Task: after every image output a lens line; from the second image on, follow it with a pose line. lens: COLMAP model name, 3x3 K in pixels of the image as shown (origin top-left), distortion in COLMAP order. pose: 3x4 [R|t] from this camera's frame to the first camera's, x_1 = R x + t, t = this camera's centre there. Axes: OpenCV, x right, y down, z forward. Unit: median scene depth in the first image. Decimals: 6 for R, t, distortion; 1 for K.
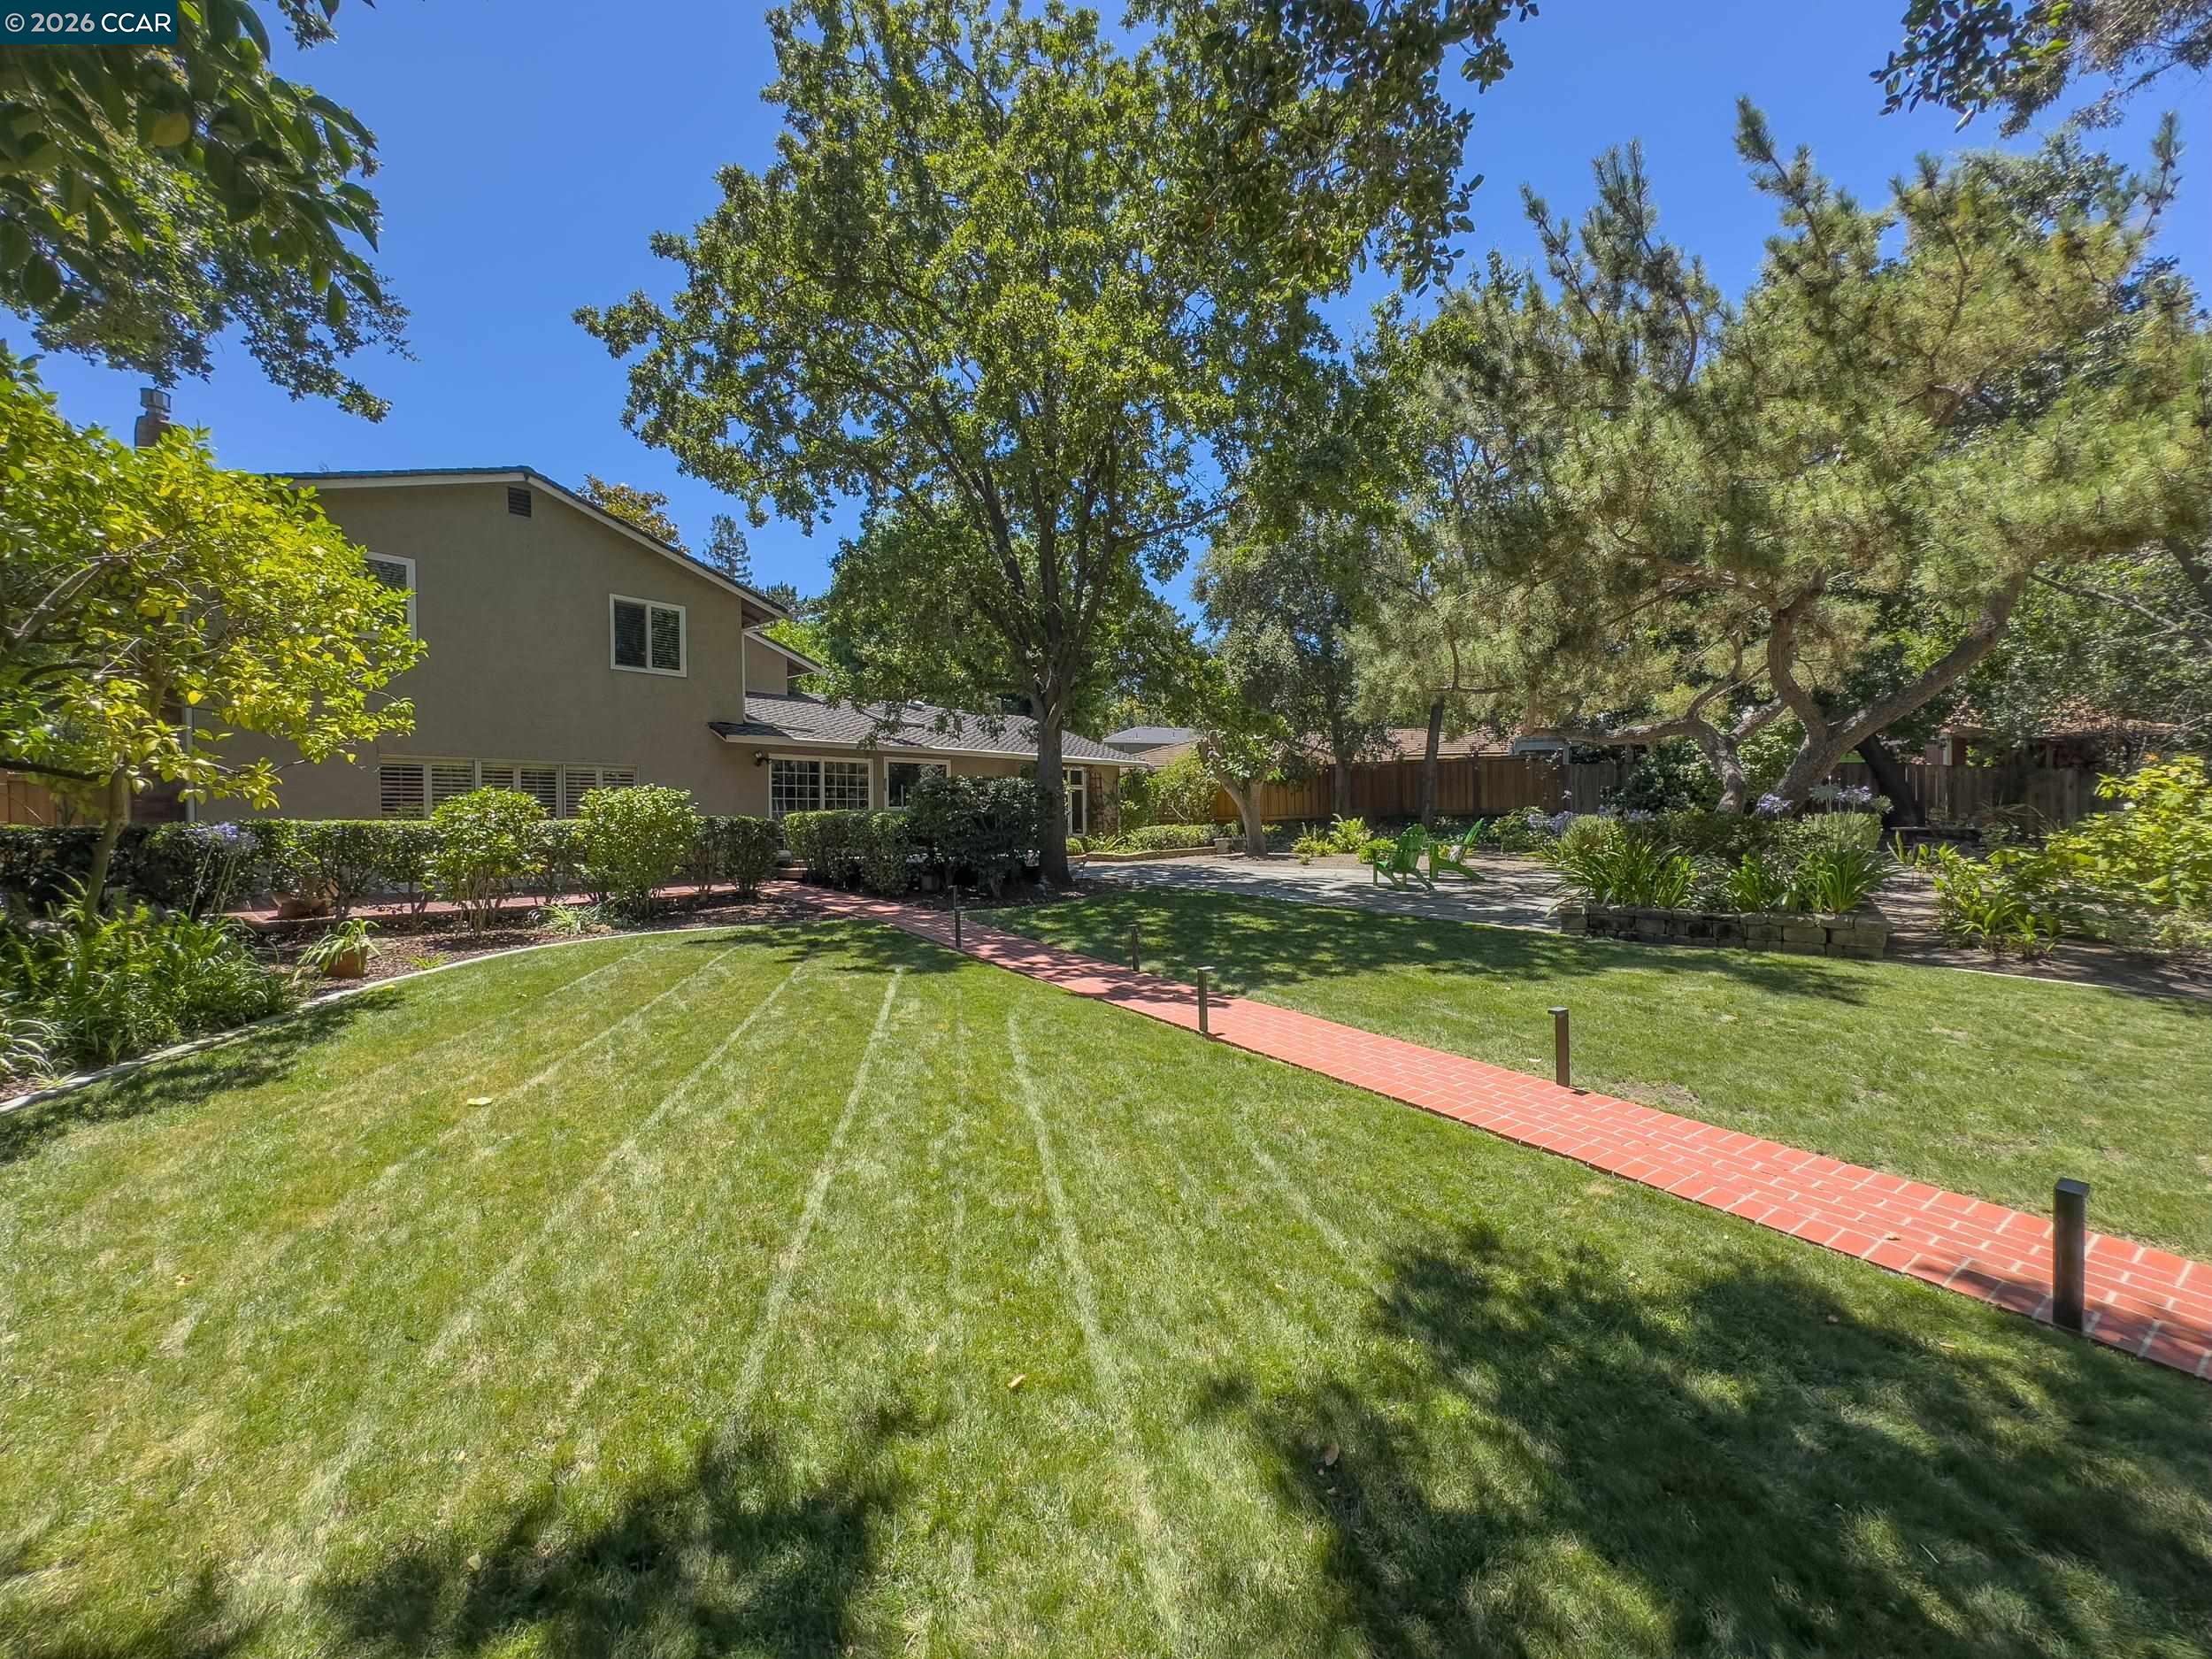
lens RADIAL K [[877.0, 0, 1117.7], [0, 877.0, 821.3], [0, 0, 1]] dist [-0.003203, -0.000657]
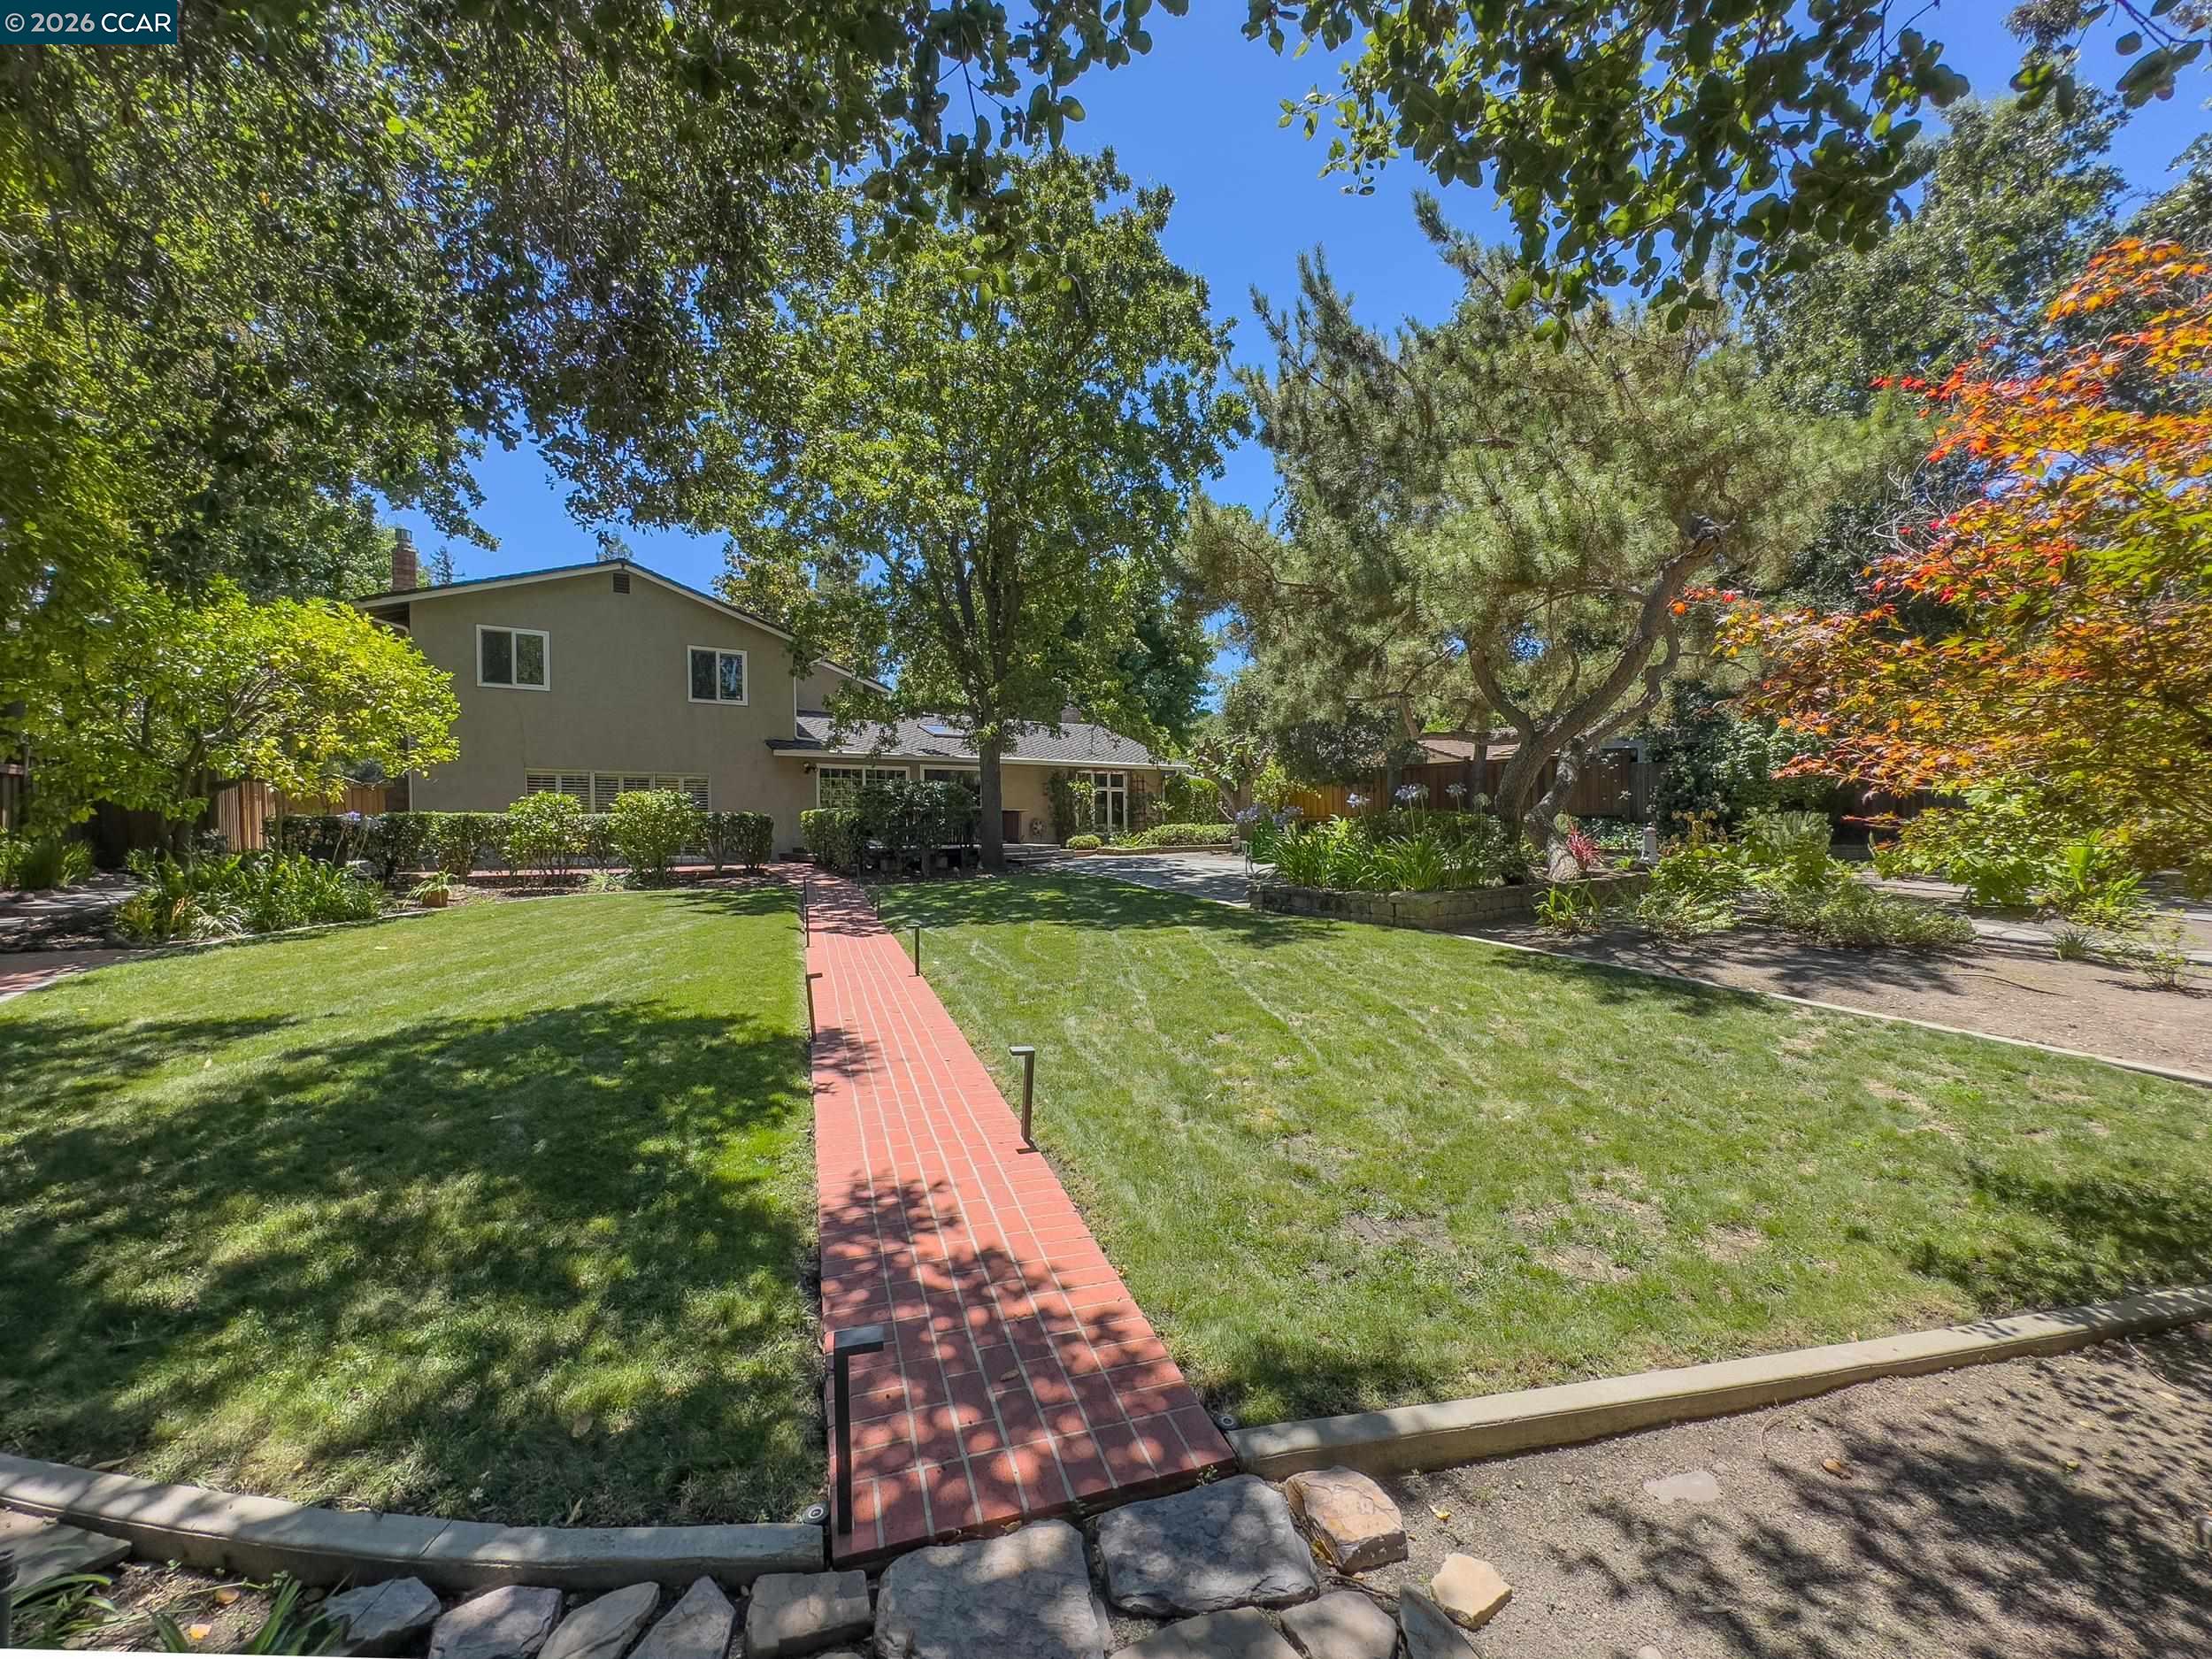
lens RADIAL K [[877.0, 0, 1085.0], [0, 877.0, 822.8], [0, 0, 1]] dist [-0.003203, -0.000657]
pose [[0.968141, 0.005008, -0.250356, 0.491783], [-0.005300, 0.999986, -0.000490, 0.010169], [0.250350, 0.001801, 0.968154, -0.196822]]
